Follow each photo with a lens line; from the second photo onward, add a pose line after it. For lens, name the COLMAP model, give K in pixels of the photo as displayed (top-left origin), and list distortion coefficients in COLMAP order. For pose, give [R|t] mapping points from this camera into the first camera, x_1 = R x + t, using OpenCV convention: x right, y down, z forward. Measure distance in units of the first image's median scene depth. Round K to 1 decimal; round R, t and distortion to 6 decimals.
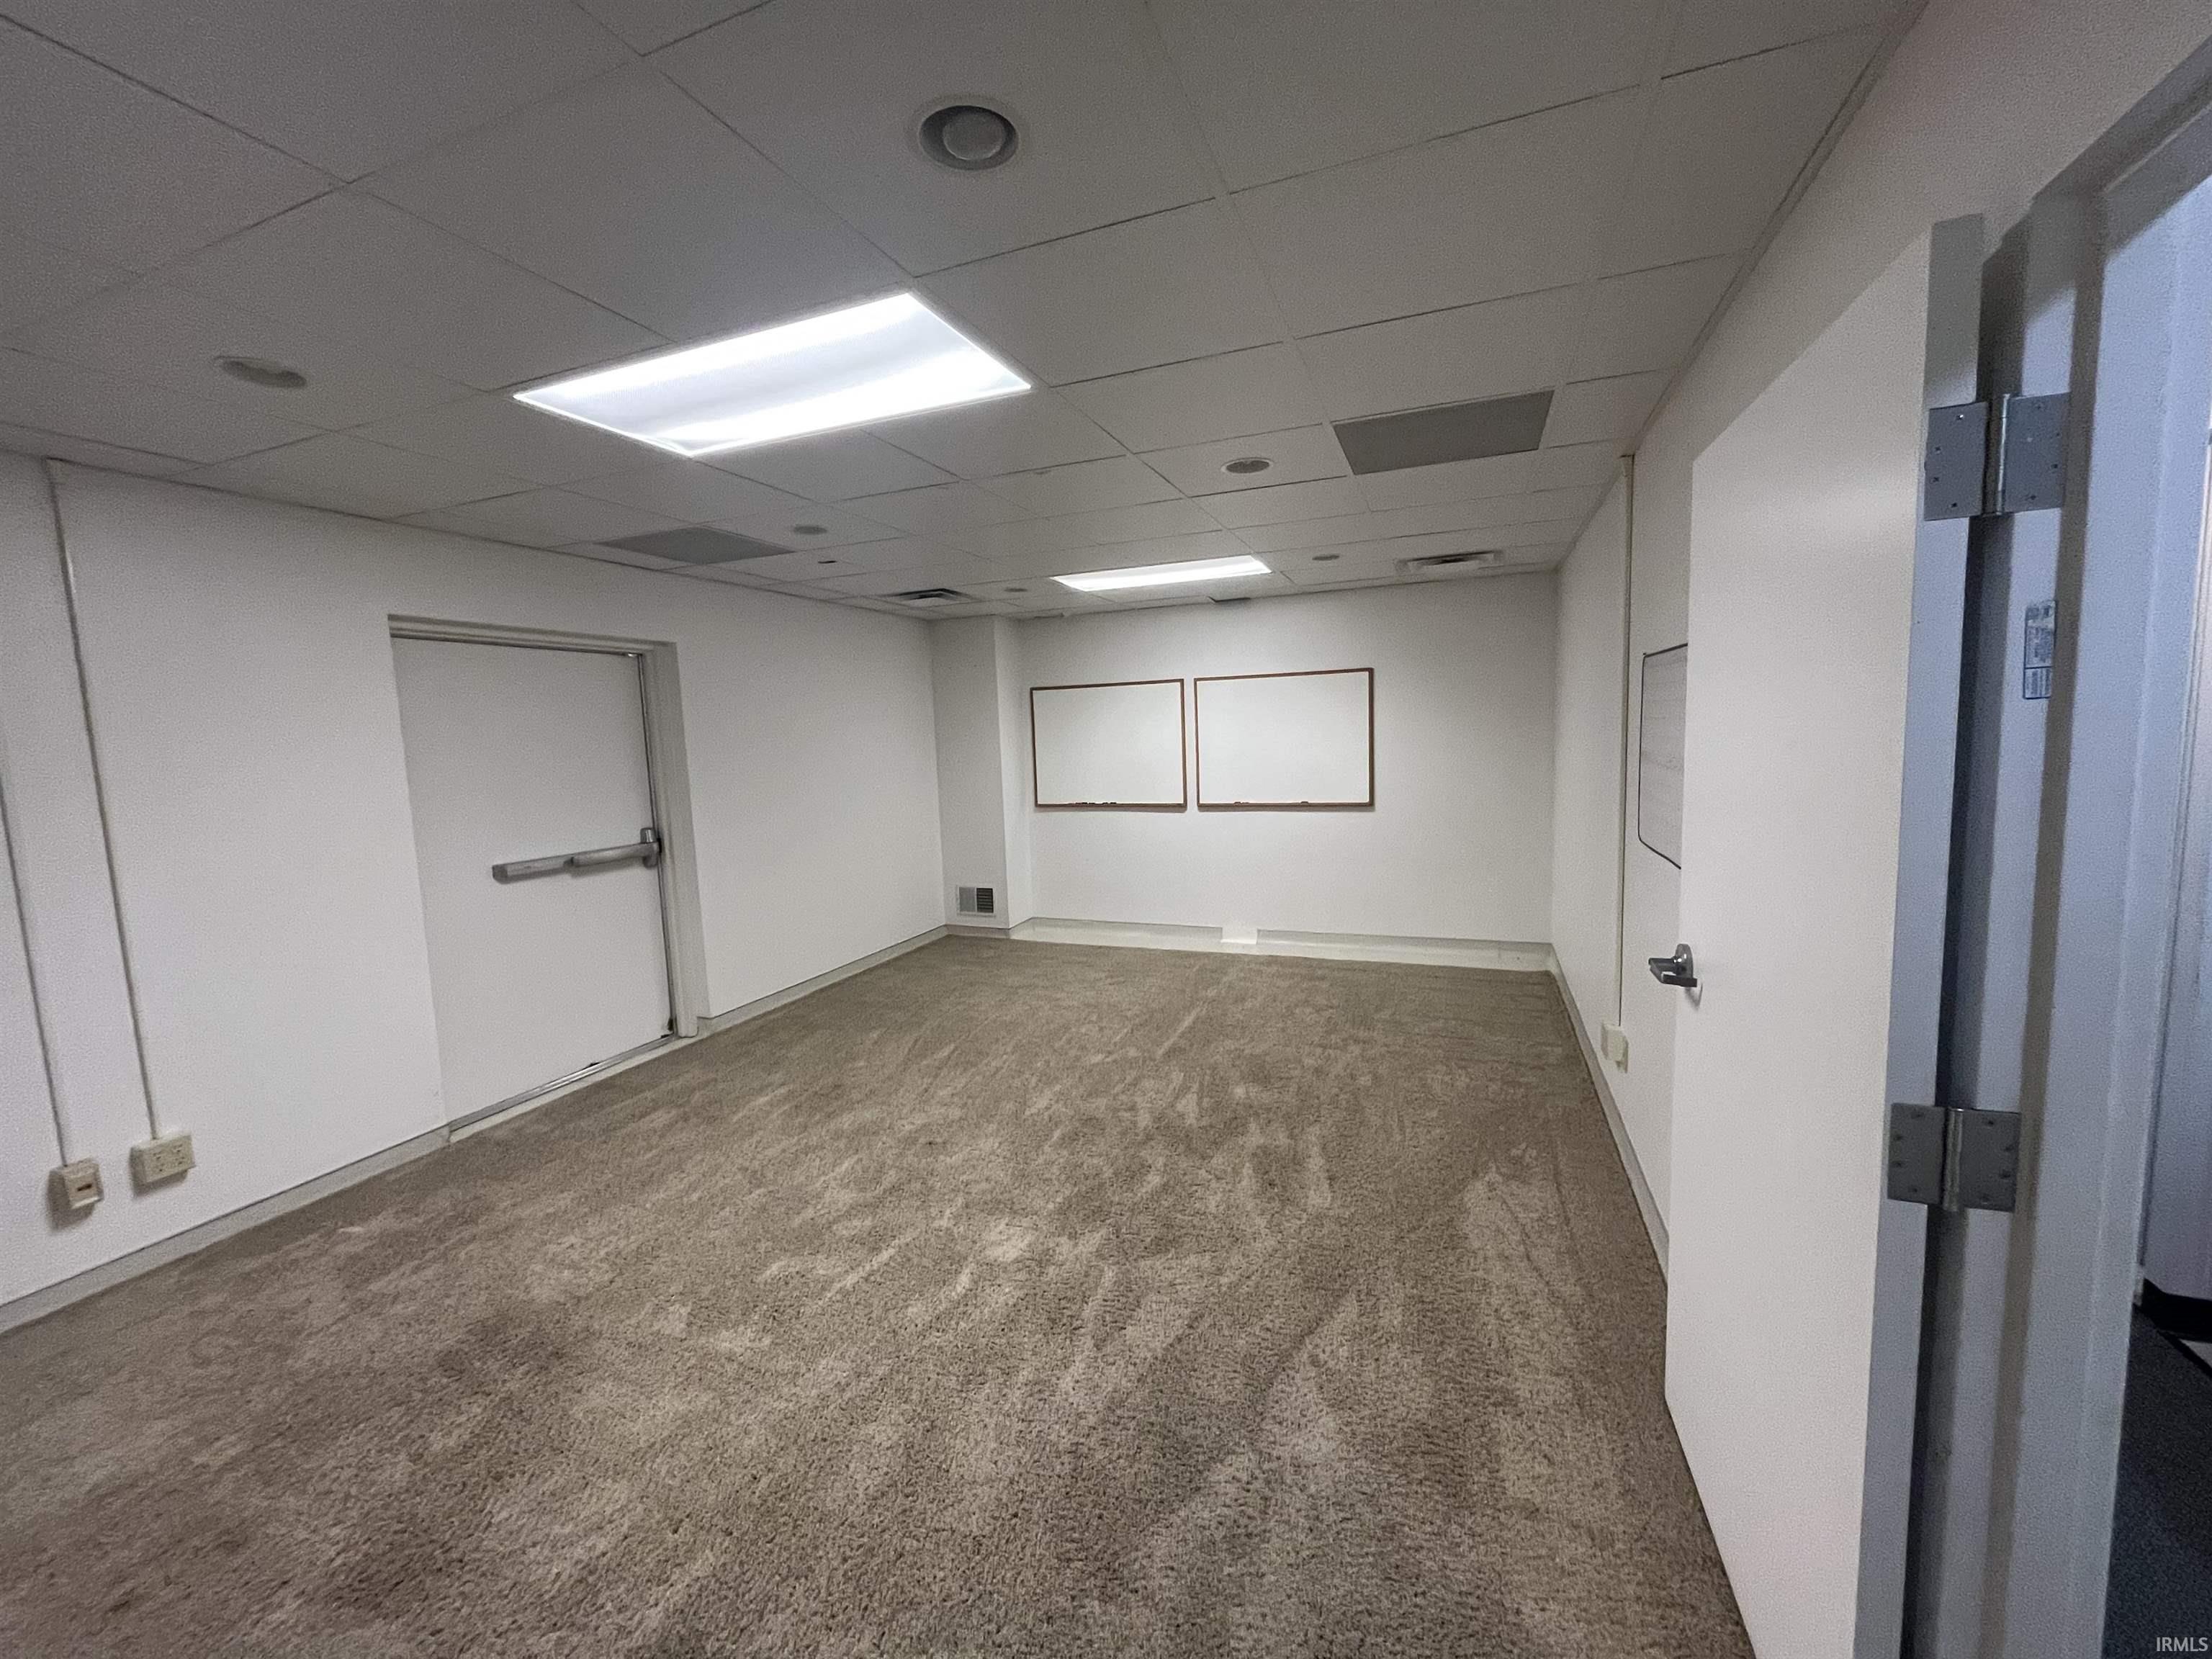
lens RADIAL K [[891.1, 0, 1111.9], [0, 891.1, 827.8], [0, 0, 1]] dist [-0.000408, 0.000223]
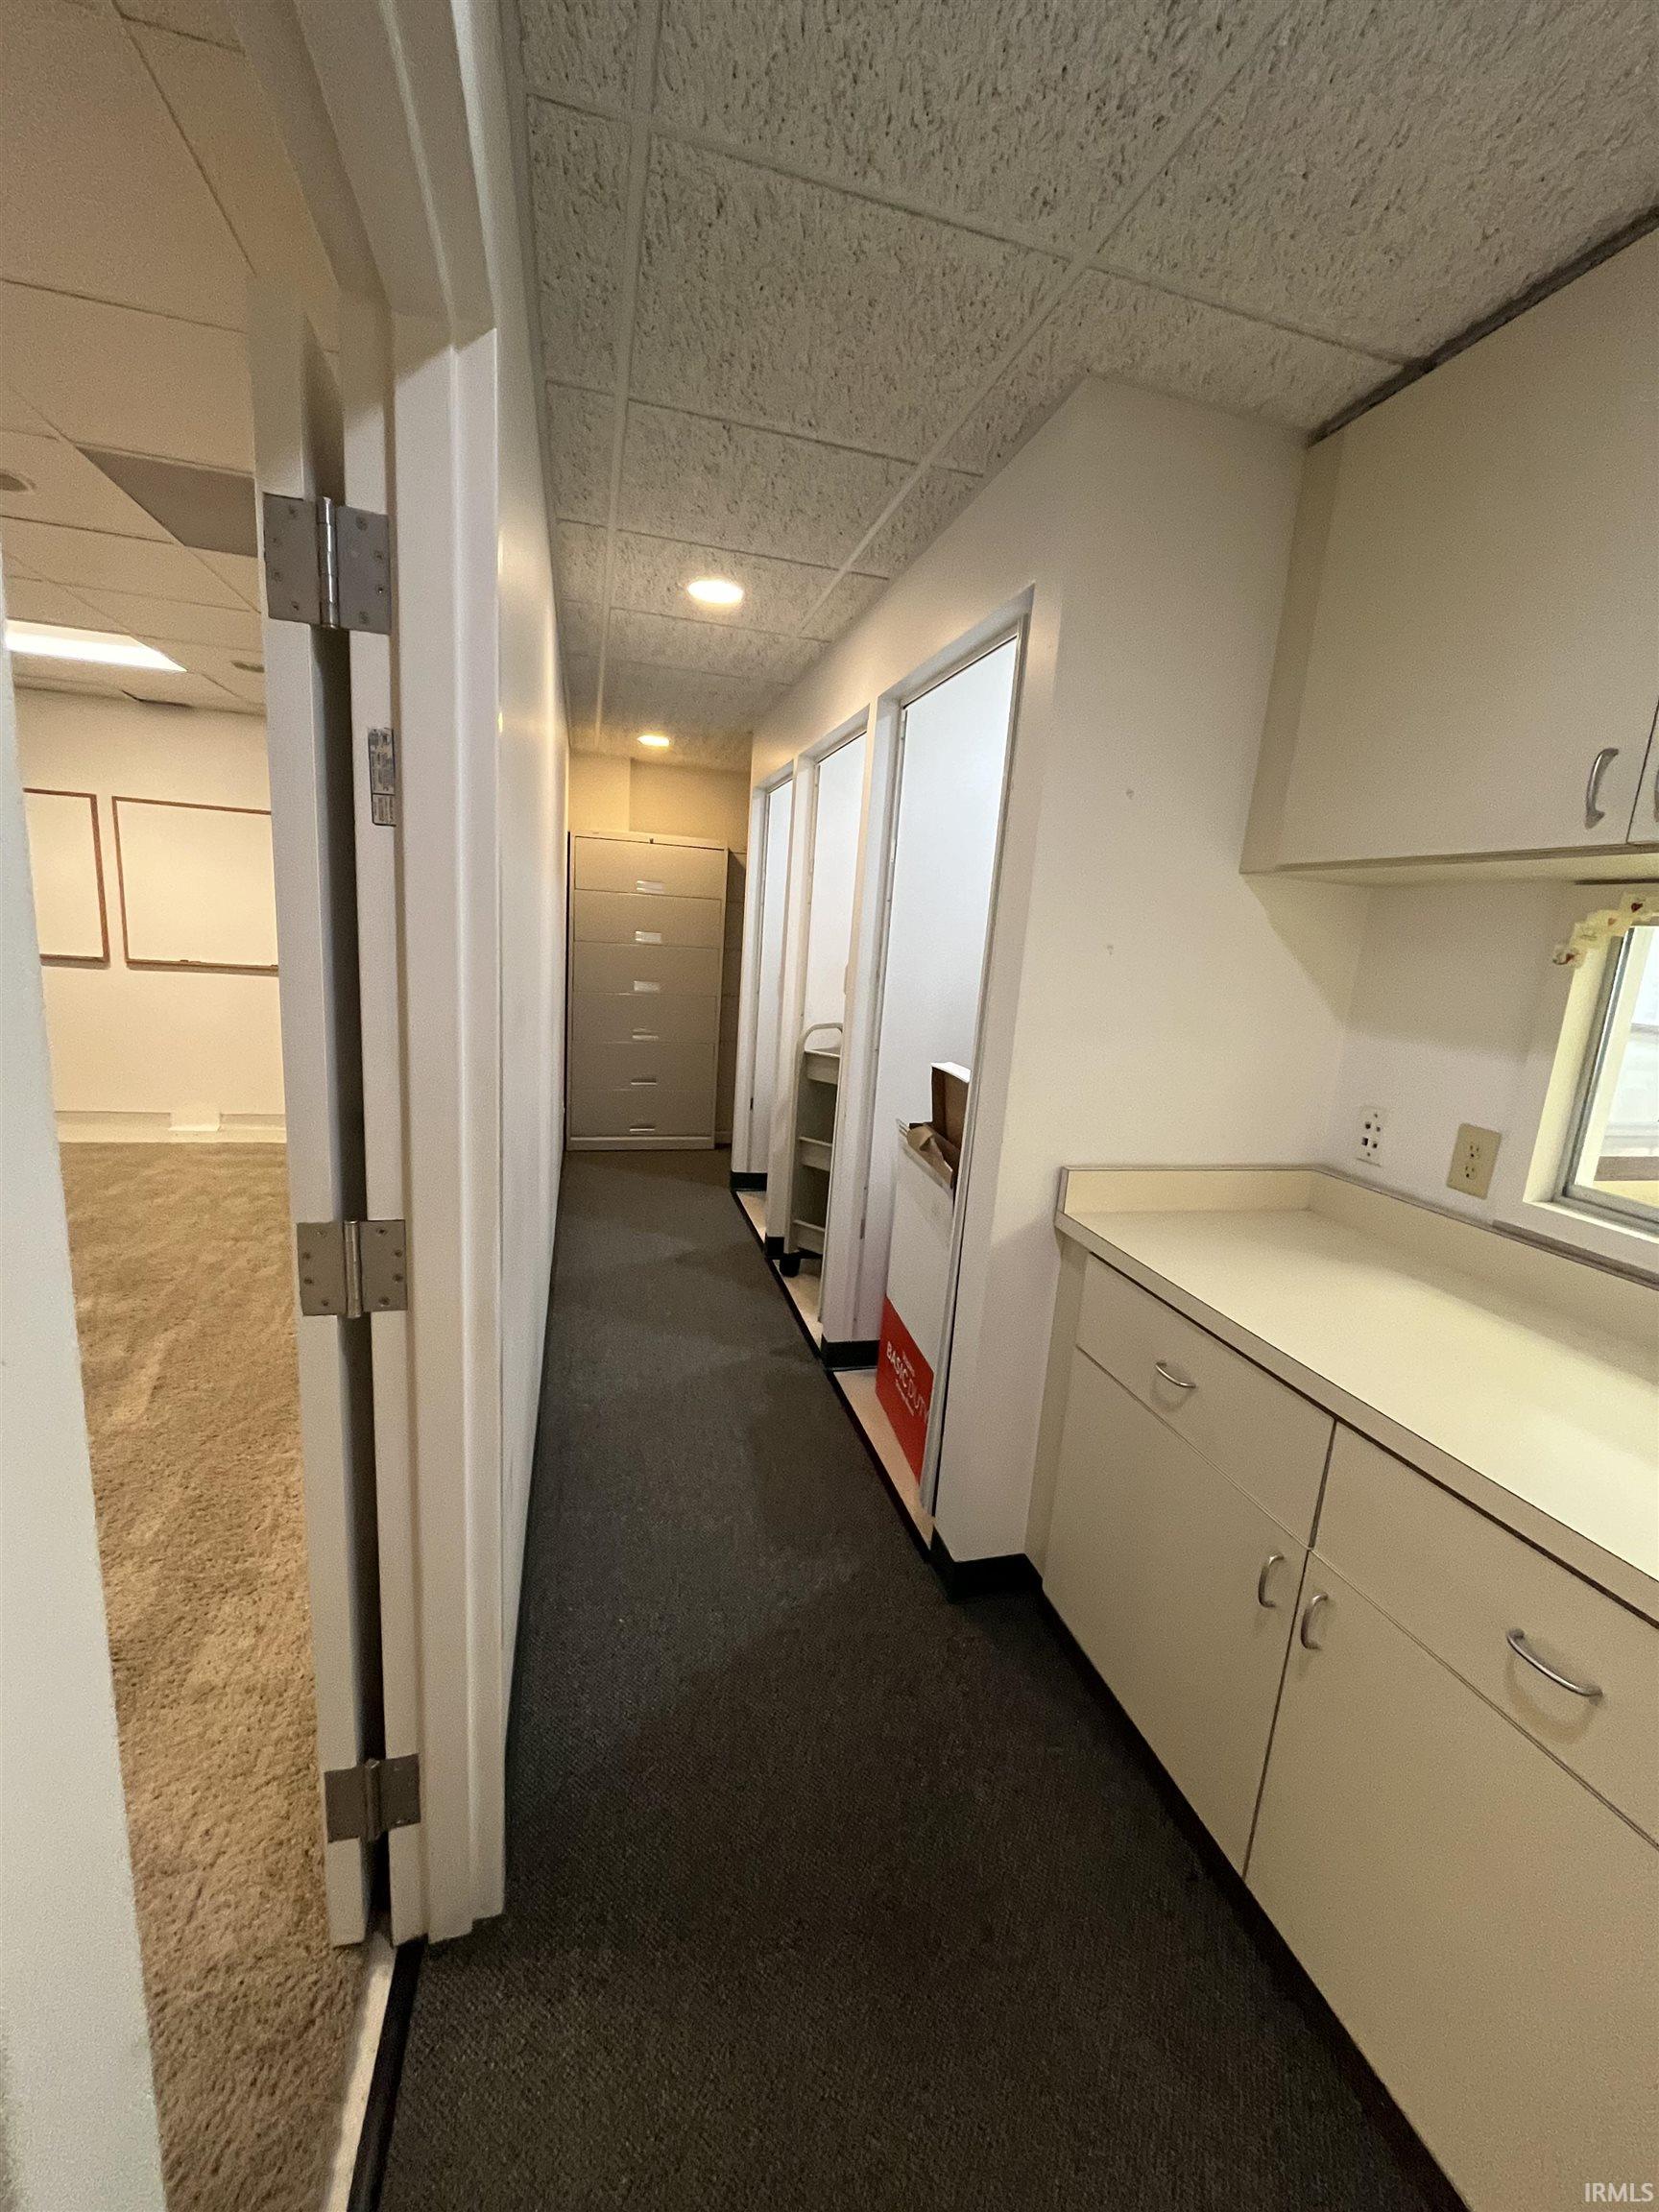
lens RADIAL K [[891.1, 0, 829.5], [0, 891.1, 1106.0], [0, 0, 1]] dist [-0.000408, 0.000223]
pose [[0.796108, -0.023317, 0.604705, 0.224252], [-0.038007, 0.995358, 0.088417, 0.019078], [-0.603959, -0.093373, 0.791527, -0.046089]]
